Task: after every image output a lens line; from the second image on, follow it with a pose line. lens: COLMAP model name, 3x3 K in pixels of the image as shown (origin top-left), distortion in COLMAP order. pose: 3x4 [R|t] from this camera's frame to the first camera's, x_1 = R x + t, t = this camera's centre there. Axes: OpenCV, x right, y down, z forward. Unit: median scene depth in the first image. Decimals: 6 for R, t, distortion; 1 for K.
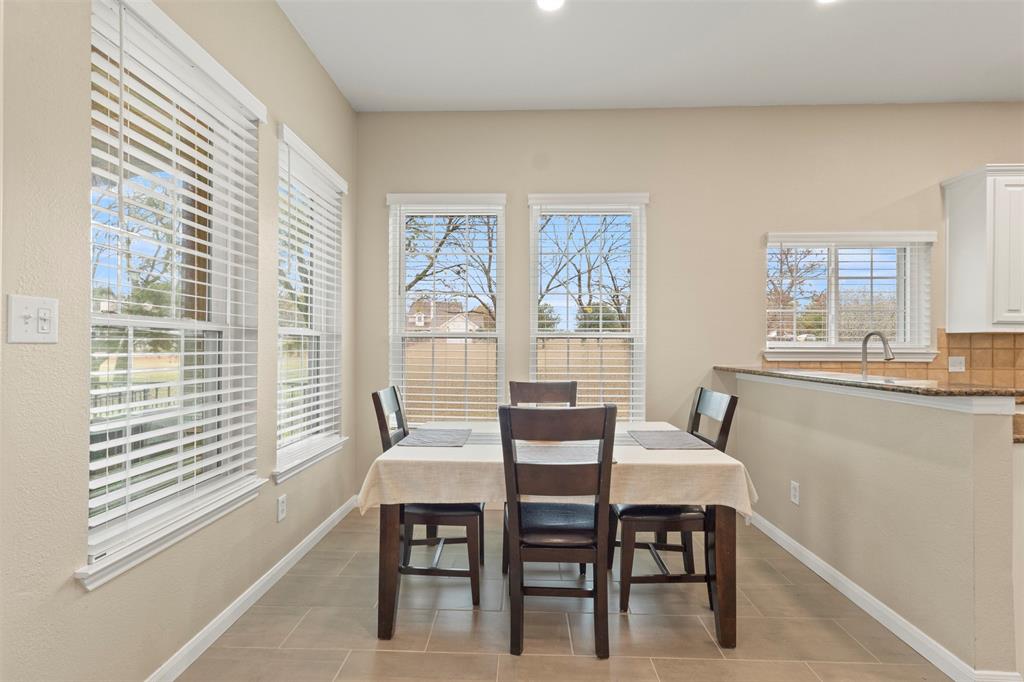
lens RADIAL K [[470.4, 0, 503.7], [0, 470.4, 342.3], [0, 0, 1]] dist [-0.003684, 0.000125]
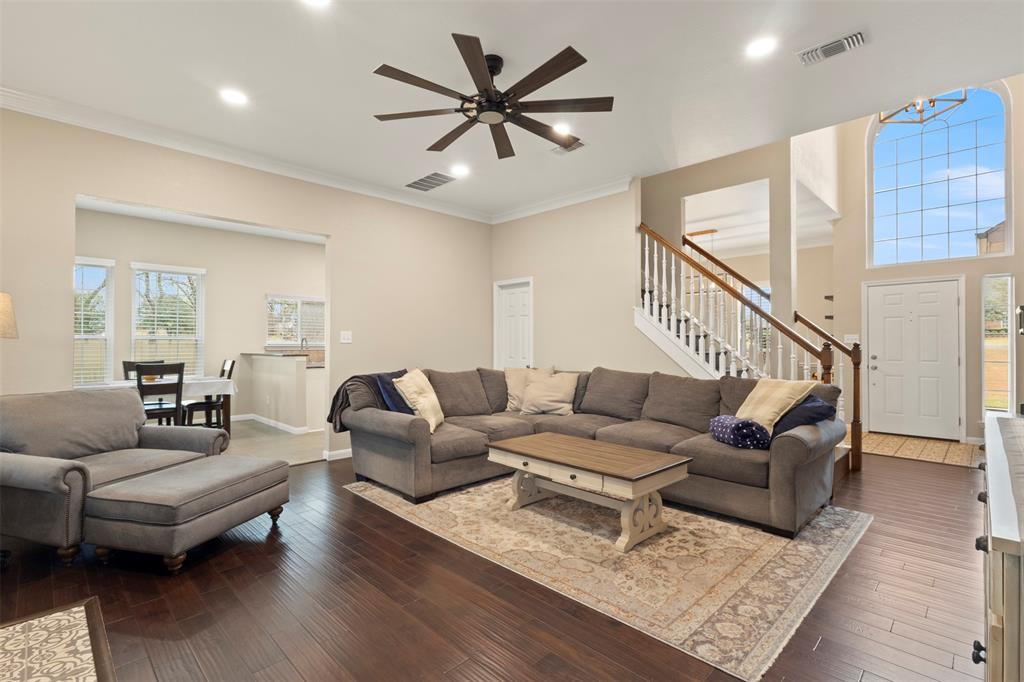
lens RADIAL K [[470.4, 0, 503.7], [0, 470.4, 342.3], [0, 0, 1]] dist [-0.003684, 0.000125]
pose [[0.684259, -0.002550, 0.729235, -0.382713], [-0.000836, 0.999990, 0.004281, -0.009488], [-0.729239, -0.003540, 0.684250, -1.756570]]
